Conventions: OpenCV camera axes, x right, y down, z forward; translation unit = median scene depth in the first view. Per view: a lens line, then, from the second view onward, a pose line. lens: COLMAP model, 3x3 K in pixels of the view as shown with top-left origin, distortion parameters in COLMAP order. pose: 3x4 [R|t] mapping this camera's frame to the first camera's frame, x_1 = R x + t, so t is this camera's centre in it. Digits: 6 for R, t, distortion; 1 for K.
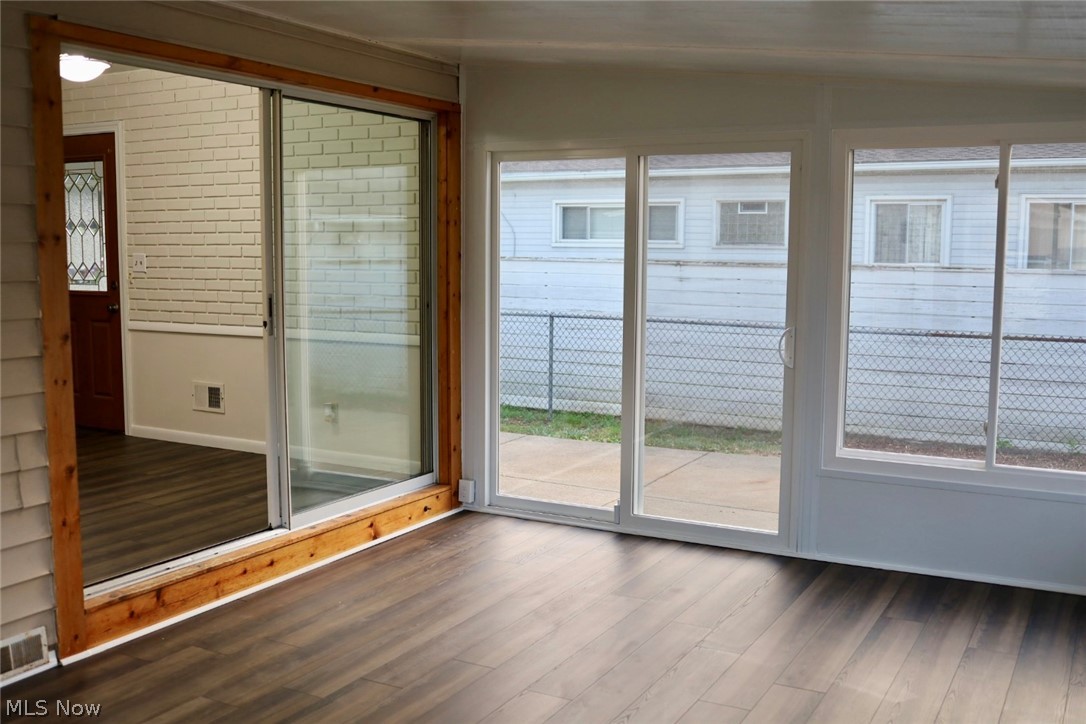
lens RADIAL K [[1089.6, 0, 543.0], [0, 1089.6, 362.0], [0, 0, 1]] dist [-0.071701, 0.040013]
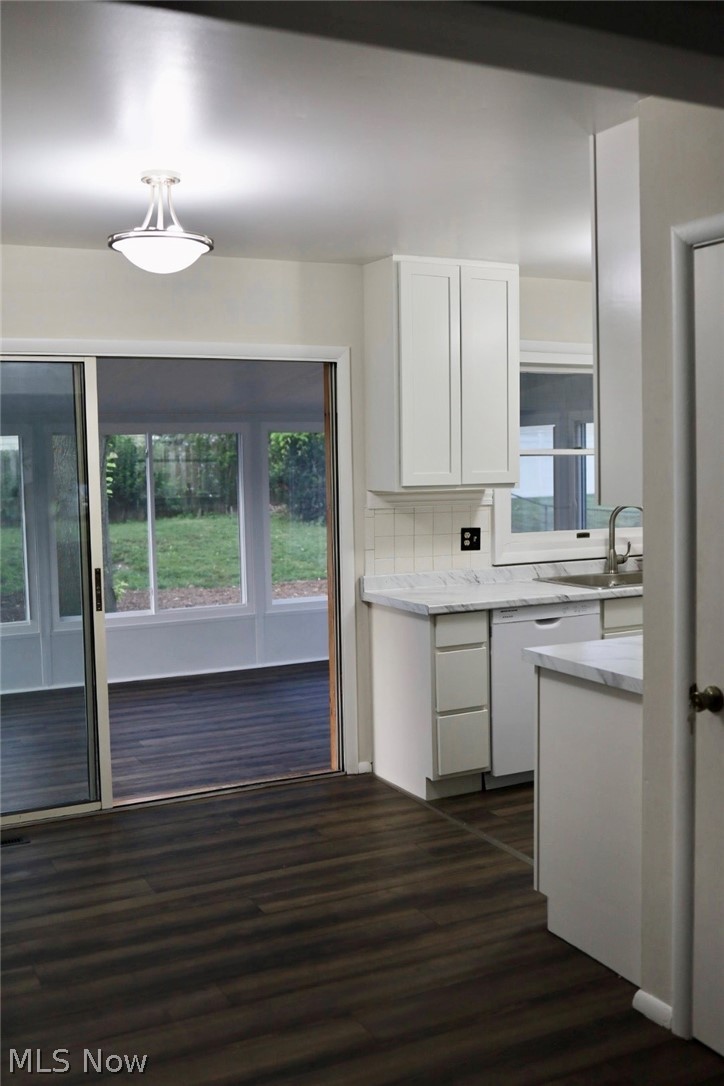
lens RADIAL K [[1089.6, 0, 360.5], [0, 1089.6, 536.8], [0, 0, 1]] dist [-0.071701, 0.040013]
pose [[-0.820804, -0.031582, 0.570336, -1.162461], [0.072682, 0.984580, 0.159121, -0.259684], [-0.566567, 0.172060, -0.805852, 1.924747]]
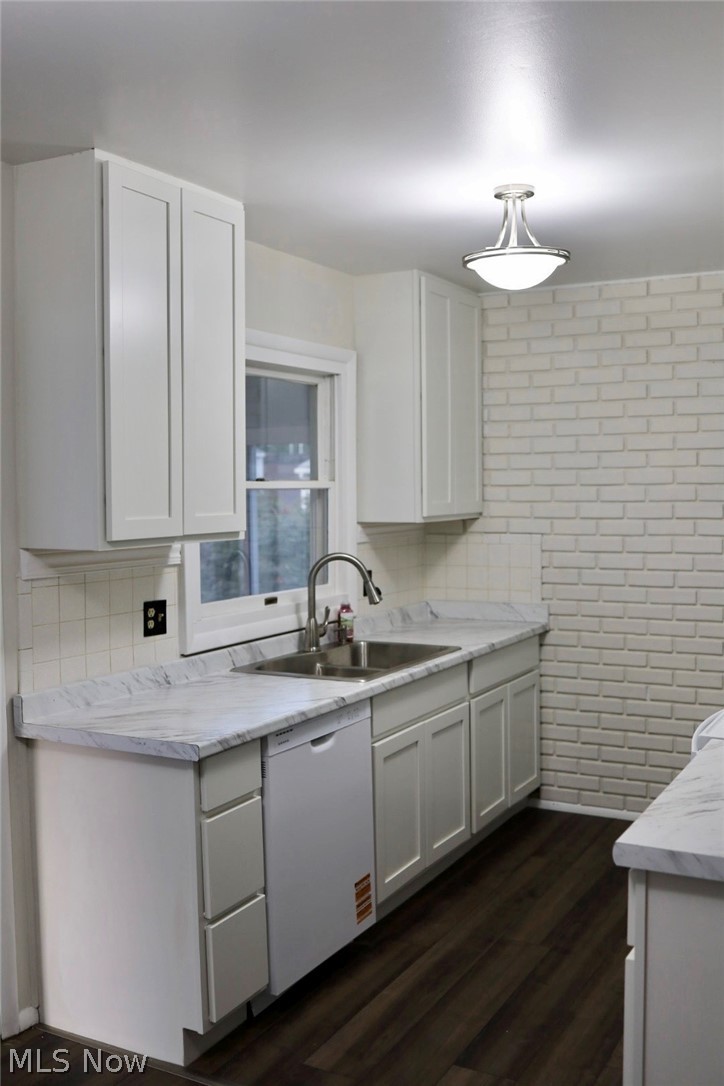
lens RADIAL K [[1089.6, 0, 360.5], [0, 1089.6, 536.8], [0, 0, 1]] dist [-0.071701, 0.040013]
pose [[-0.999969, 0.005572, -0.005569, -0.679628], [0.004660, 0.988344, 0.152166, -0.230232], [0.006352, 0.152135, -0.988339, 1.625160]]
